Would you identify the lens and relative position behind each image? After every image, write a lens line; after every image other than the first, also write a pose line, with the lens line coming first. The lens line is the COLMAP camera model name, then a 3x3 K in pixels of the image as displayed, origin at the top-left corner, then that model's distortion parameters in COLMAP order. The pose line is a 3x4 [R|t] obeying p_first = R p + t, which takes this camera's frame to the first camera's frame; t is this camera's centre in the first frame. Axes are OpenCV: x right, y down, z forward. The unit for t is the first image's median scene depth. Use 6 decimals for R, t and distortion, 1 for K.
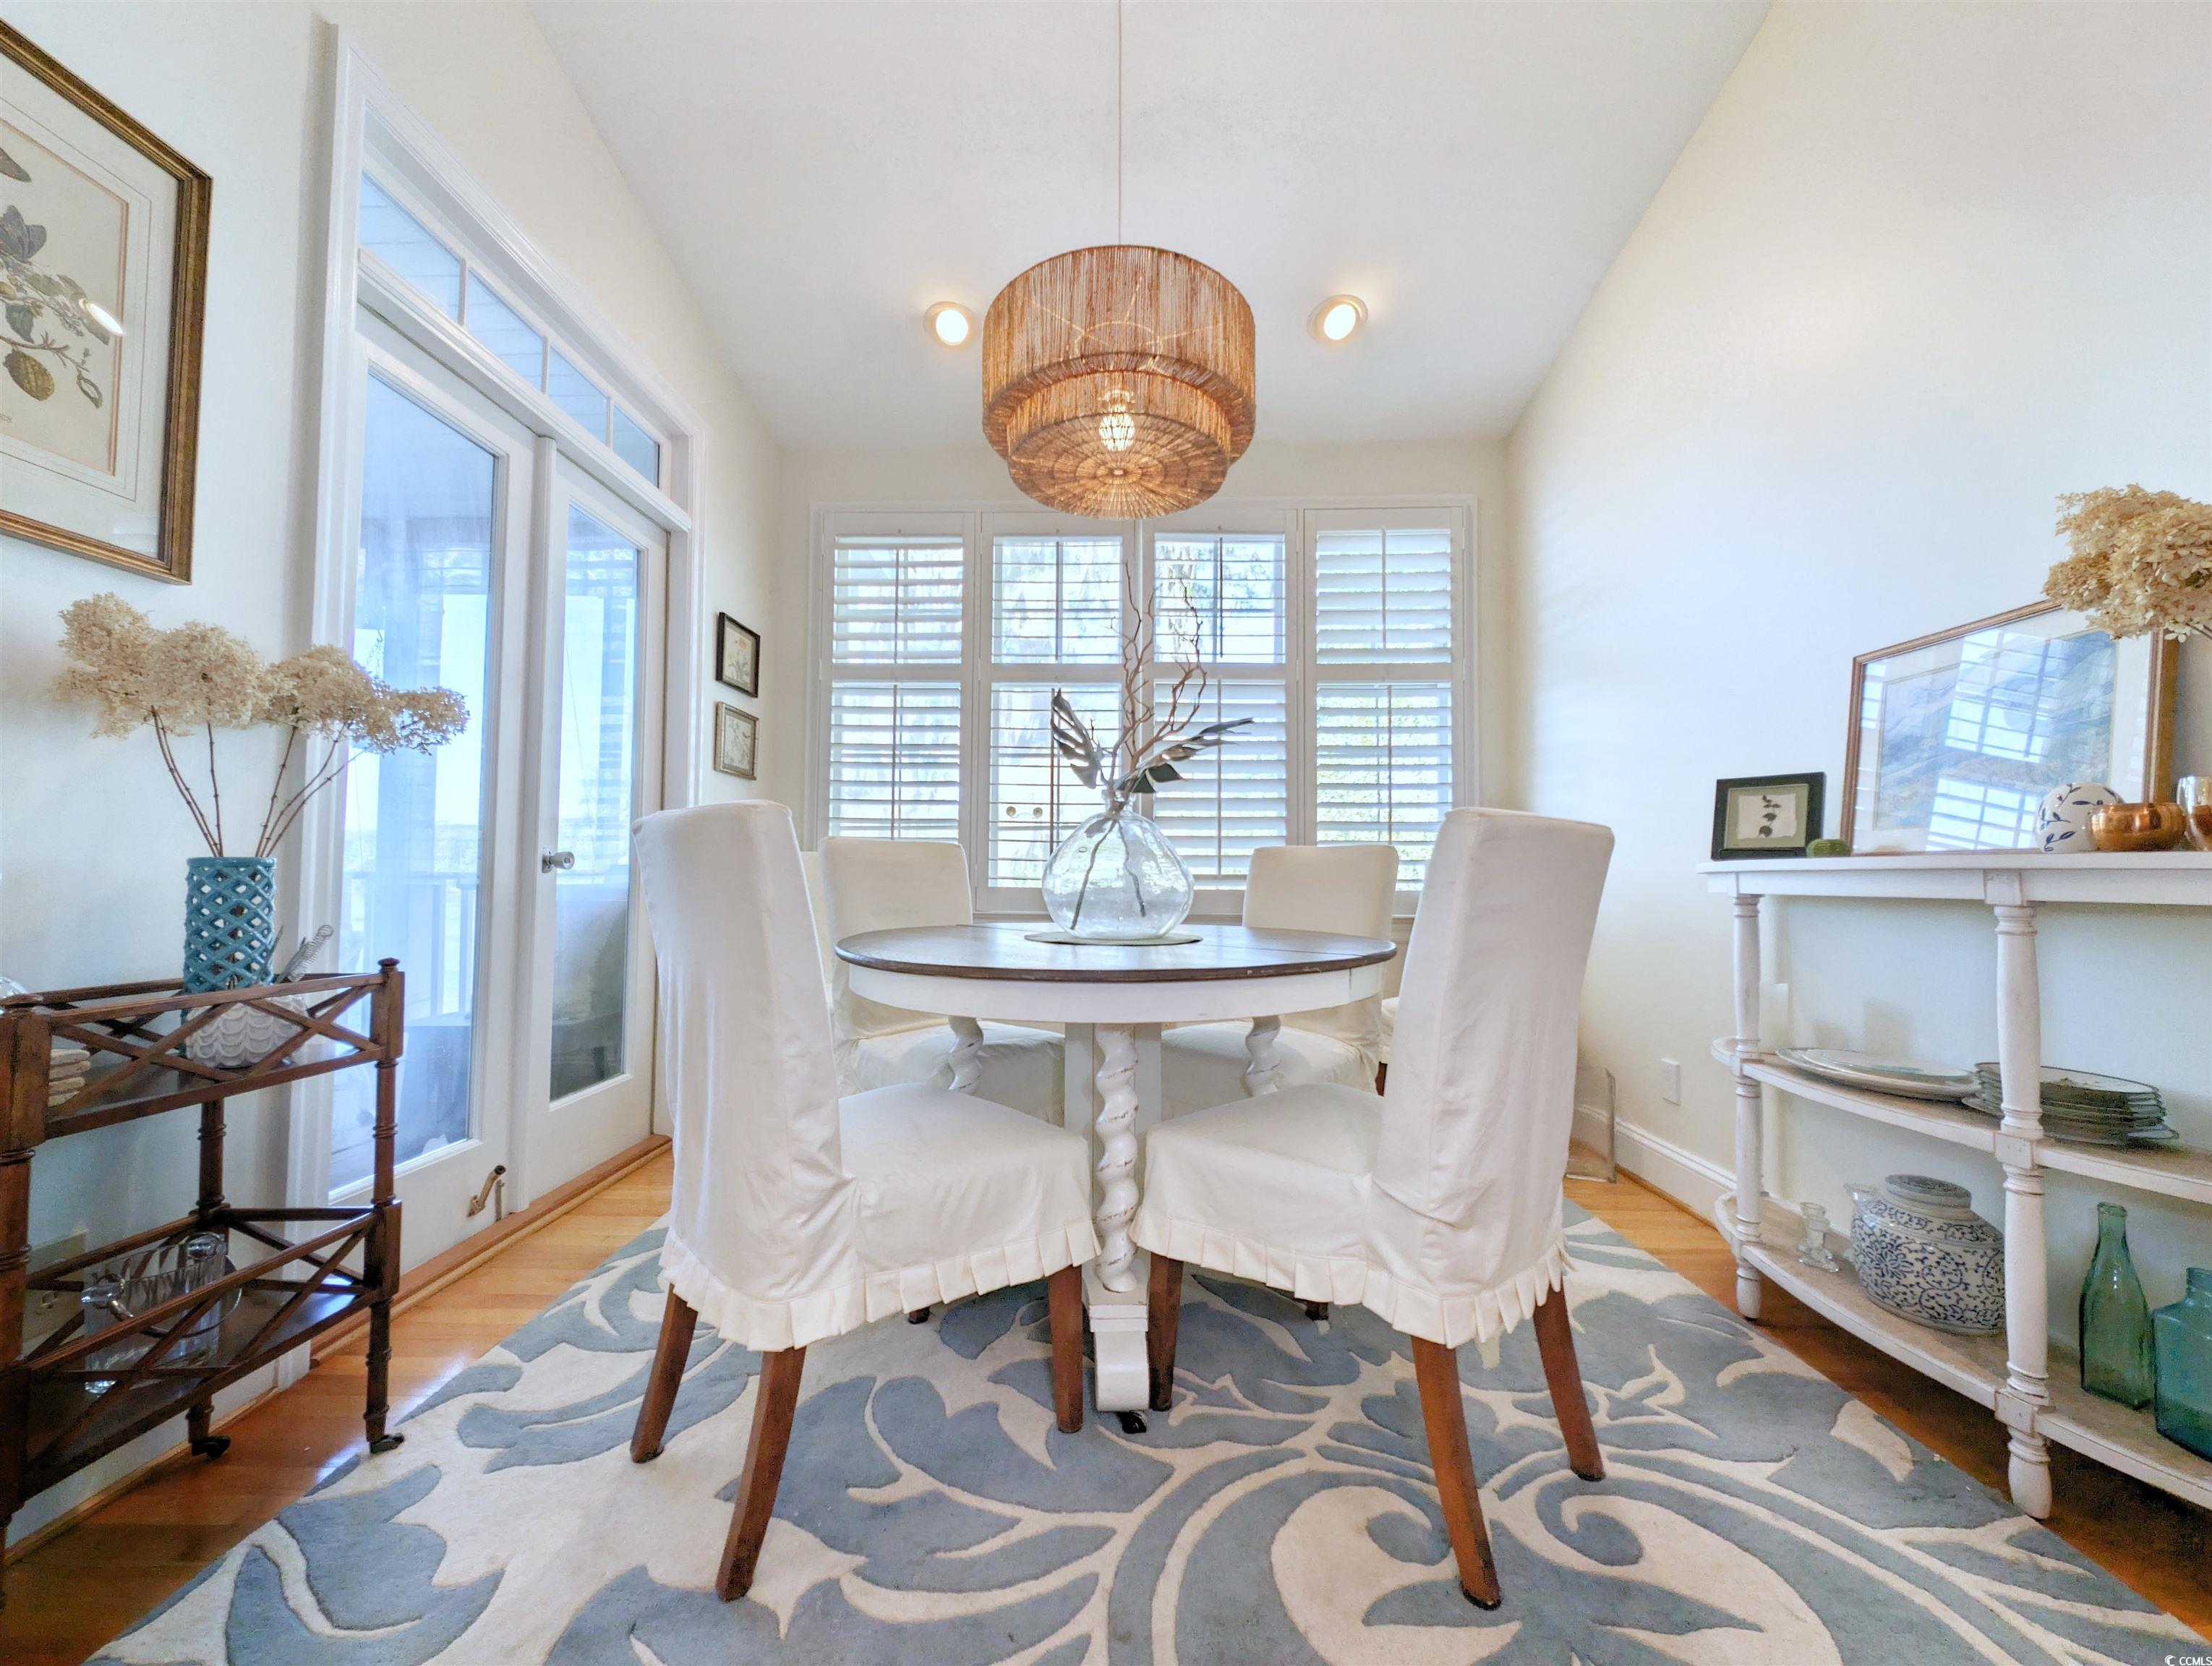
lens RADIAL K [[833.8, 0, 1100.0], [0, 833.8, 834.7], [0, 0, 1]] dist [0.014886, -0.004179]
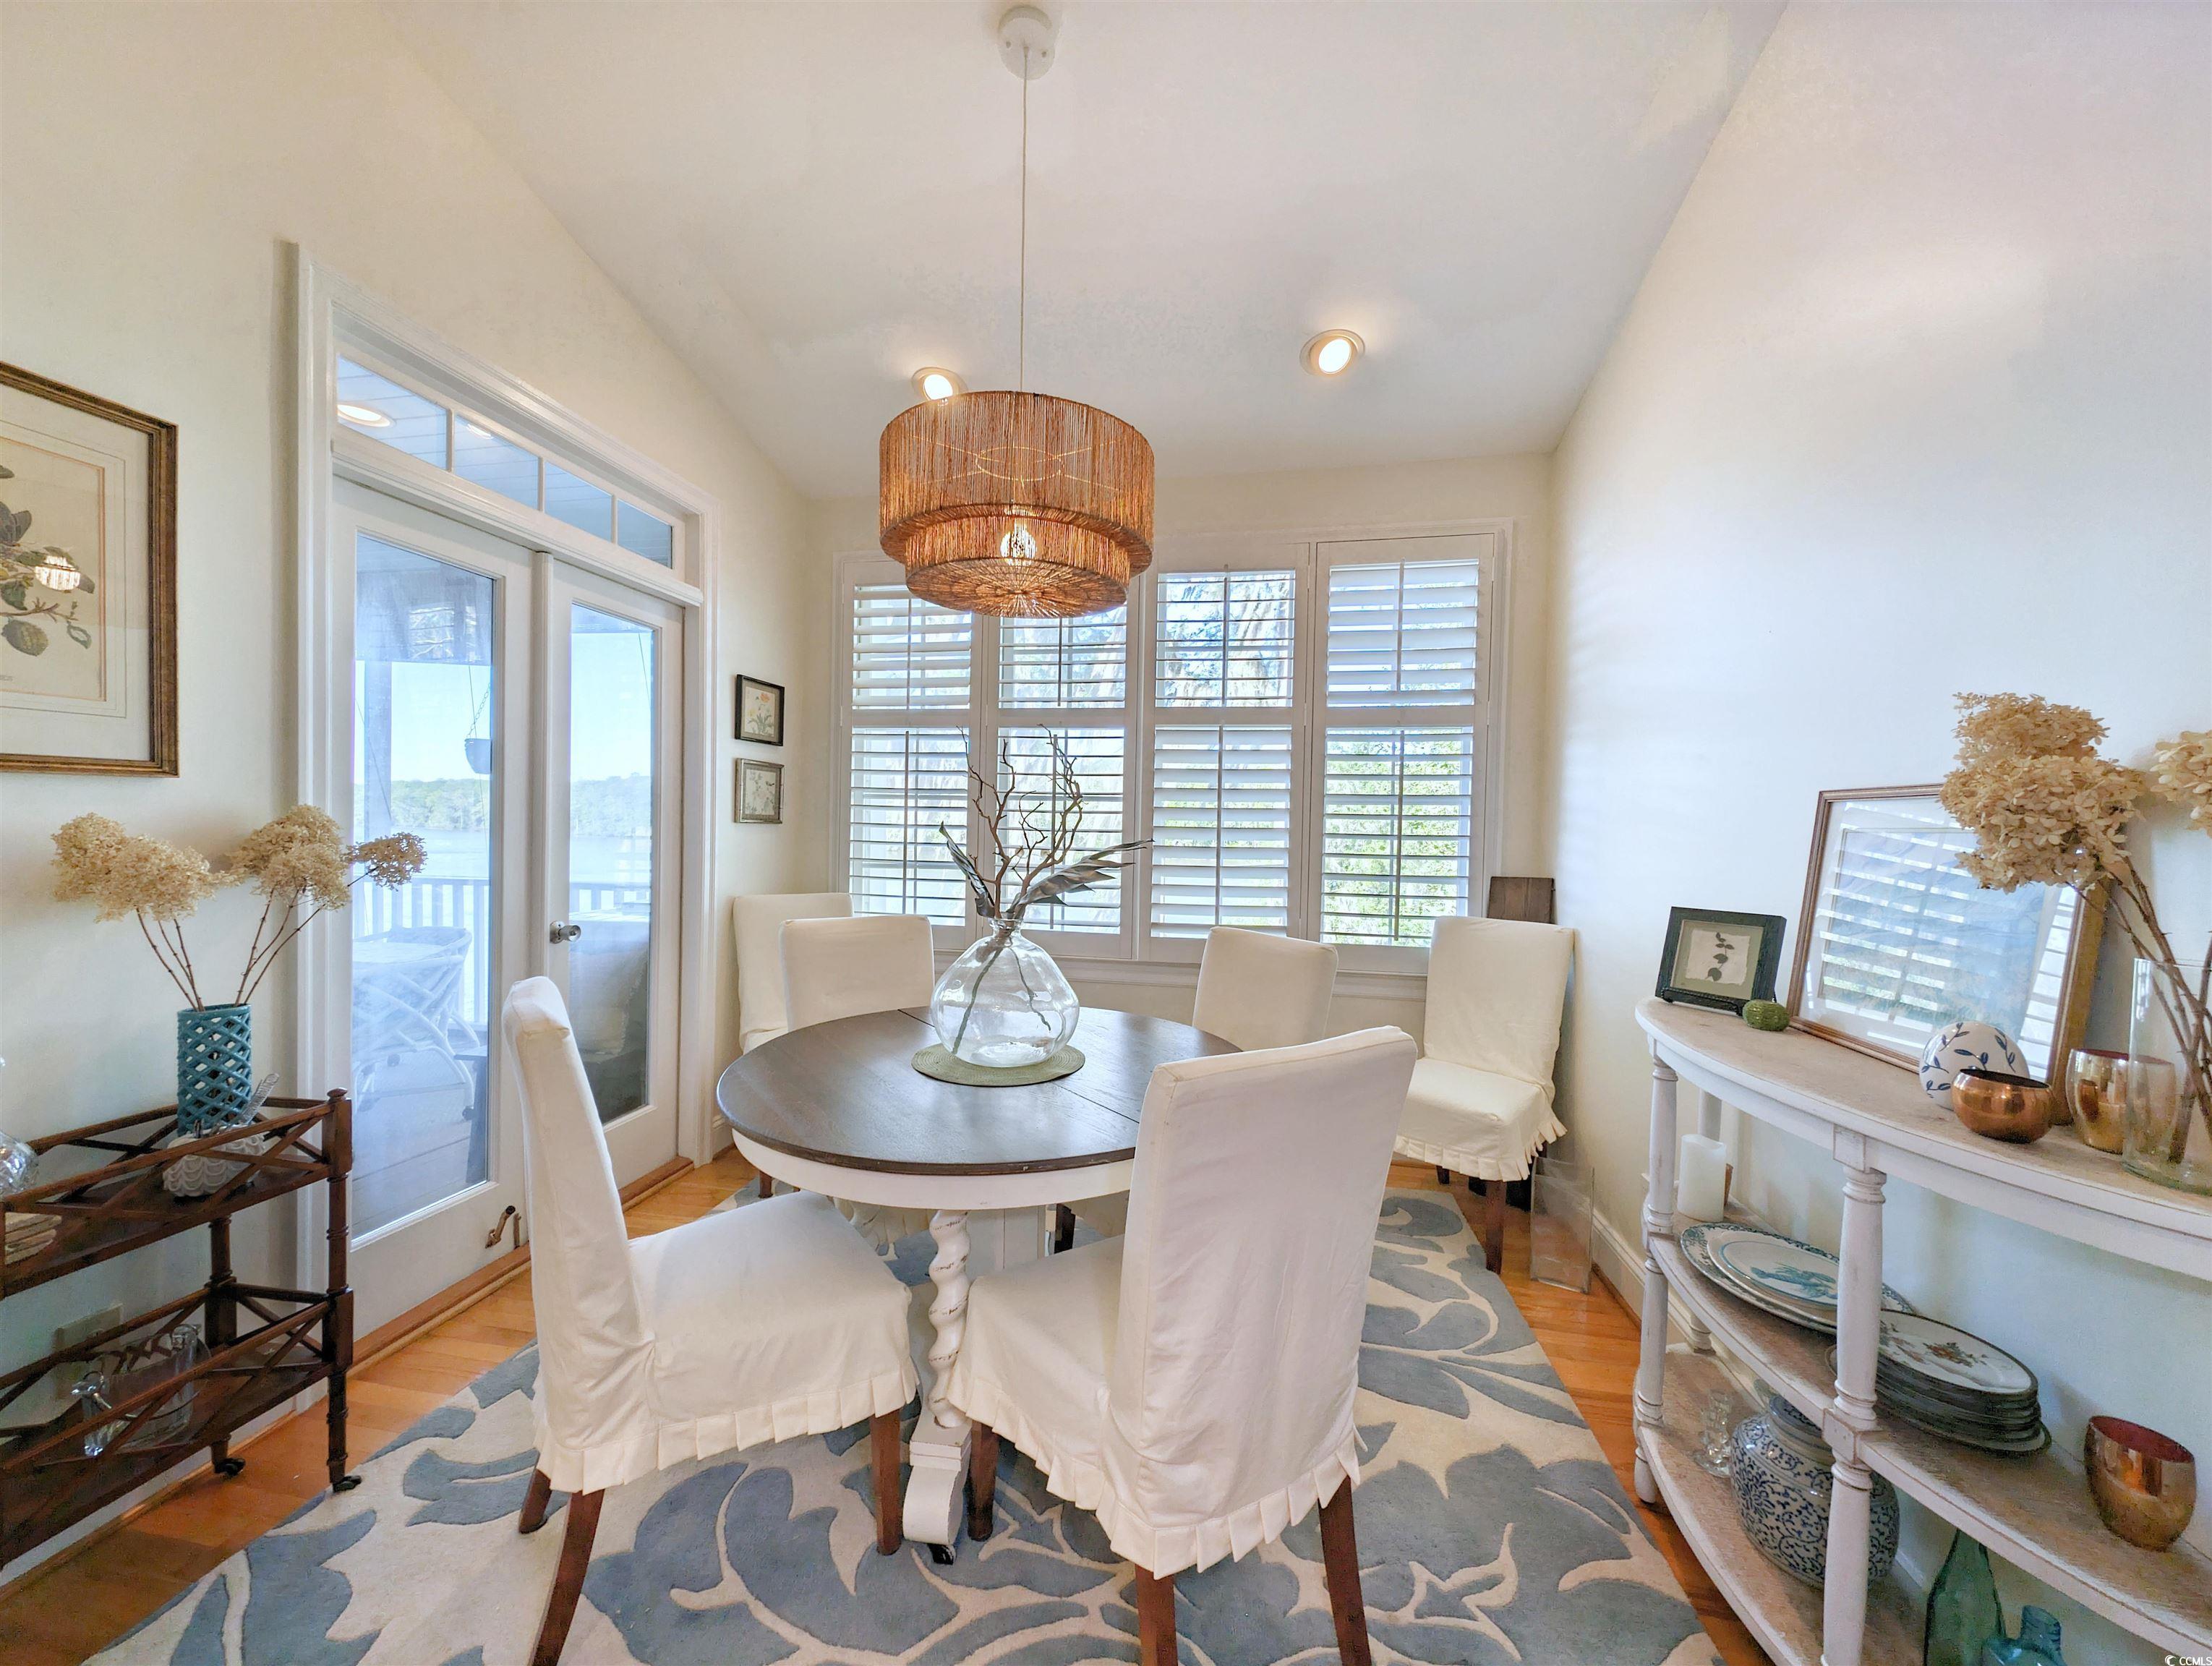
lens RADIAL K [[833.8, 0, 1100.0], [0, 833.8, 834.7], [0, 0, 1]] dist [0.014886, -0.004179]
pose [[0.987044, 0.015136, -0.159732, 0.383164], [-0.005779, 0.998248, 0.058879, -0.274695], [0.160344, -0.057193, 0.985403, 0.020690]]
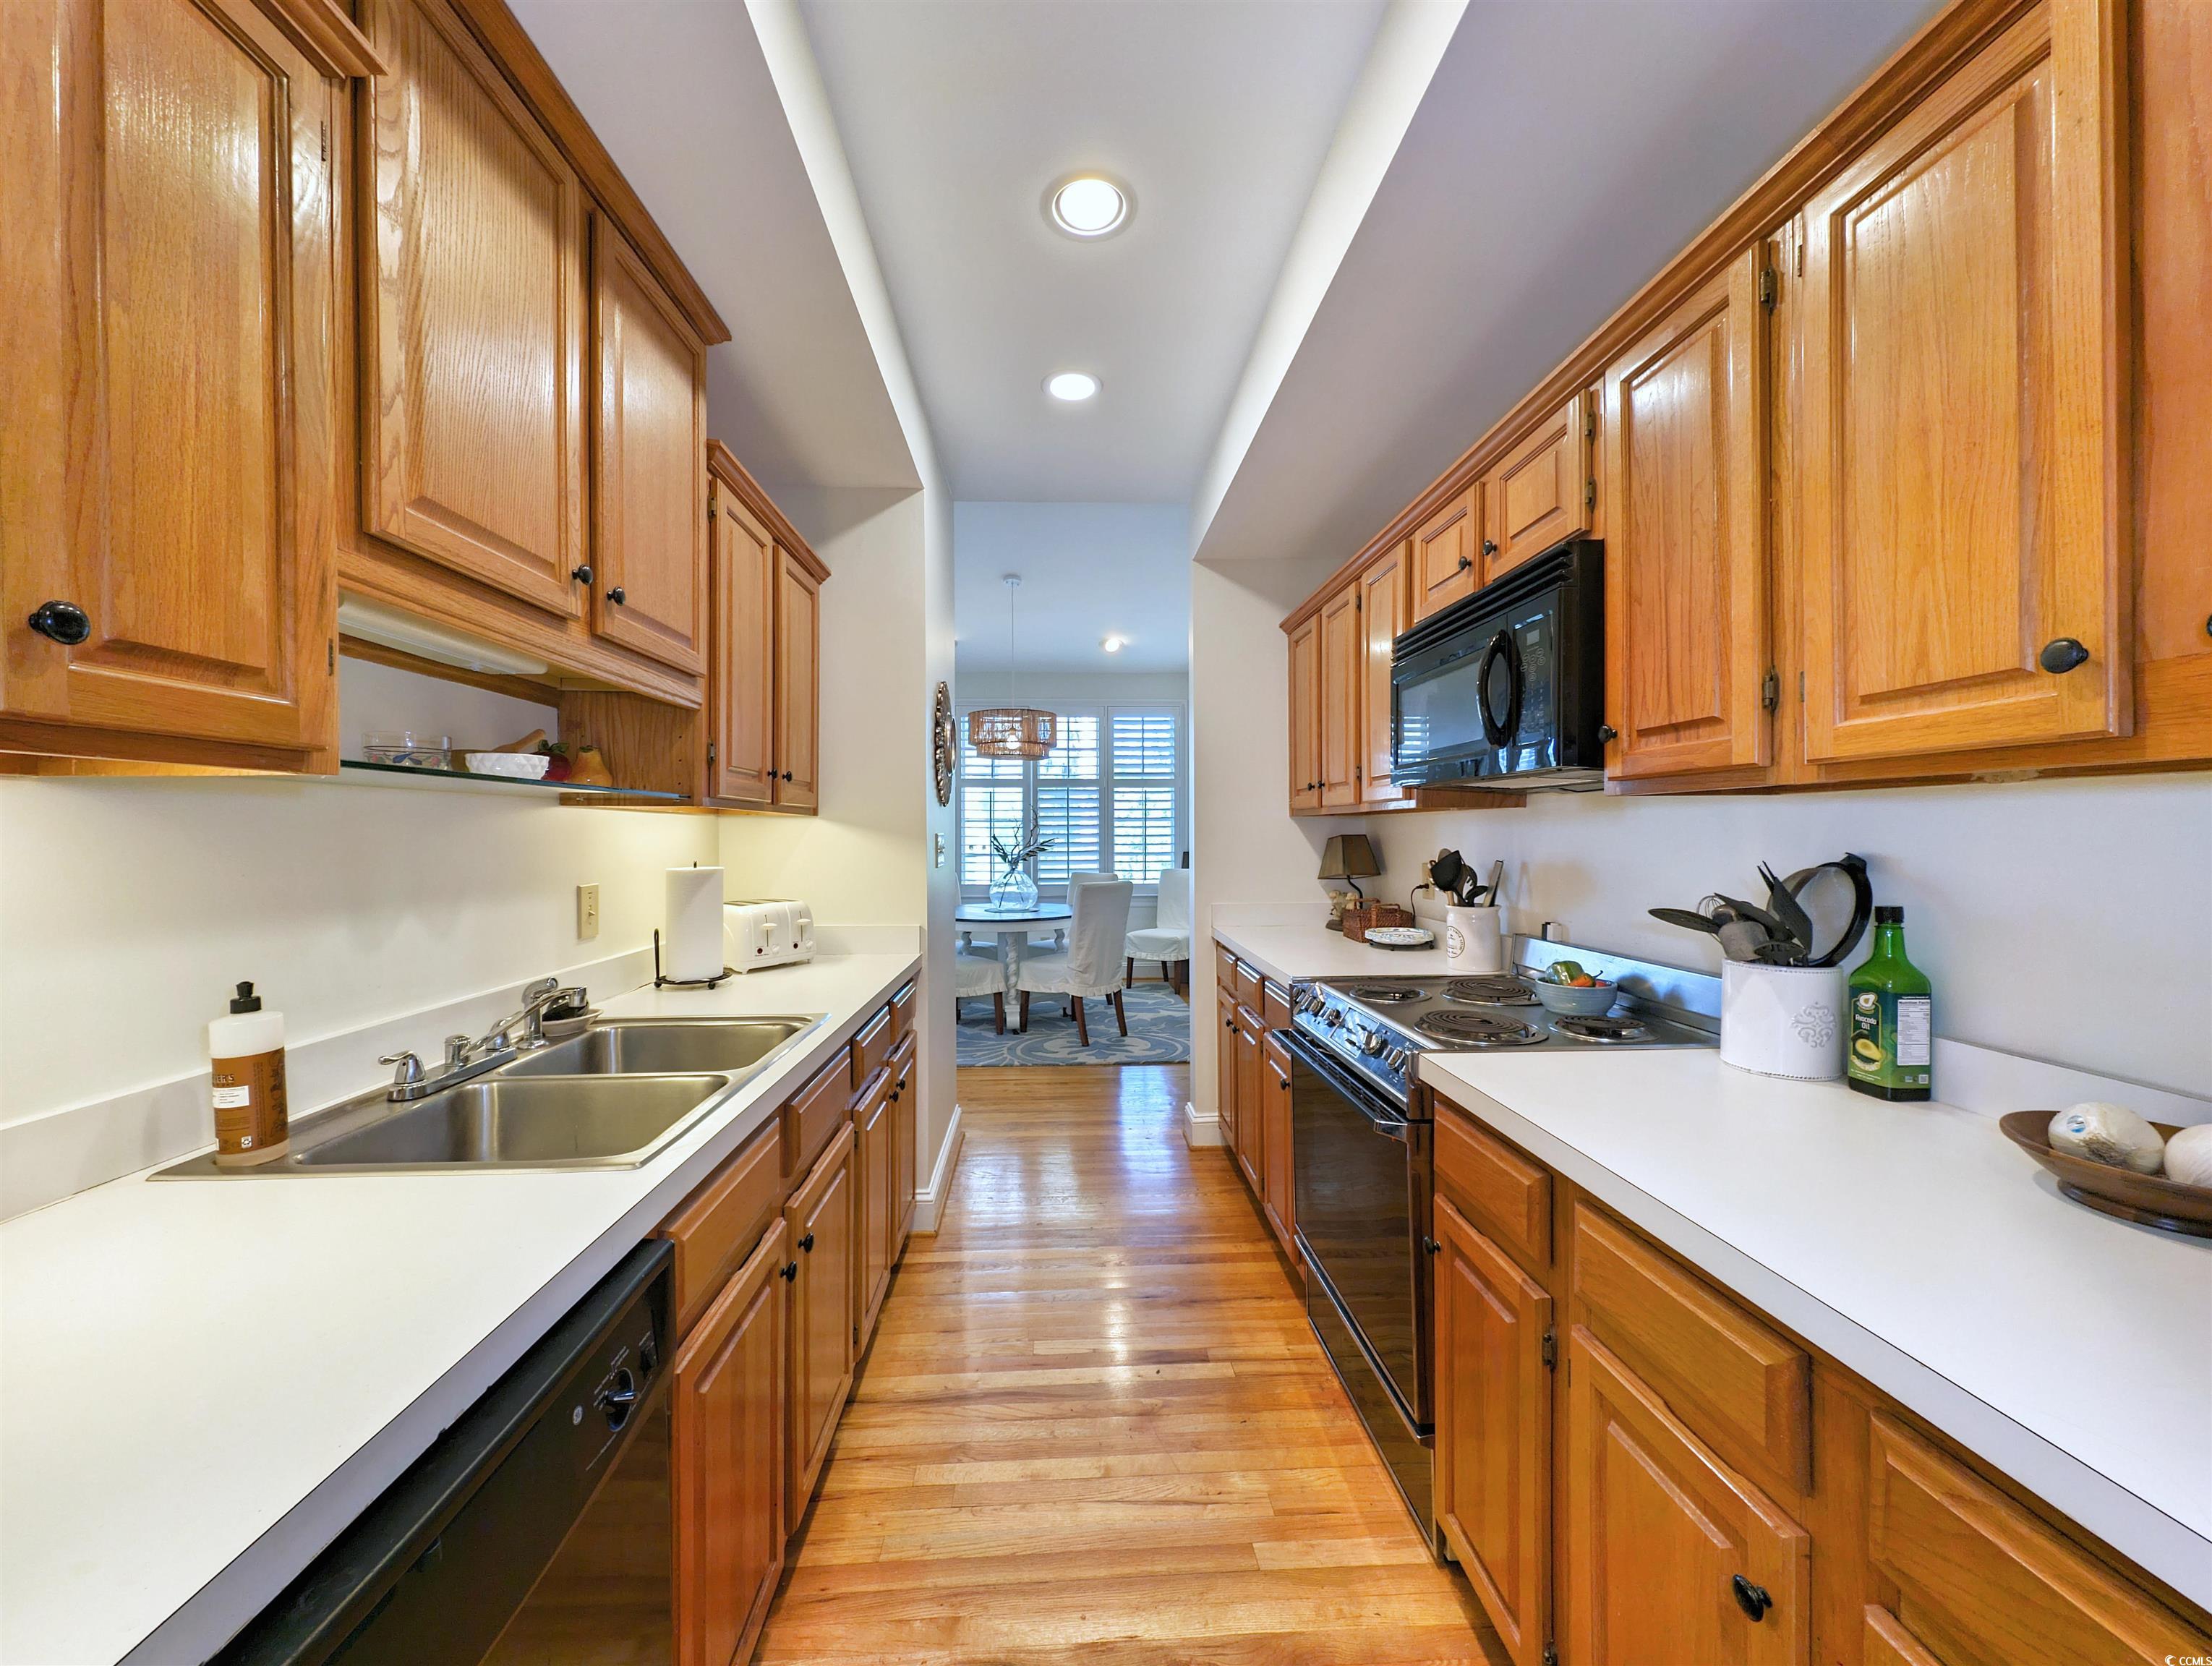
lens RADIAL K [[833.8, 0, 1100.0], [0, 833.8, 834.7], [0, 0, 1]] dist [0.014886, -0.004179]
pose [[0.996879, -0.011008, 0.078180, 0.132616], [0.007054, 0.998690, 0.050673, -0.412593], [-0.078635, -0.049963, 0.995651, -2.794584]]
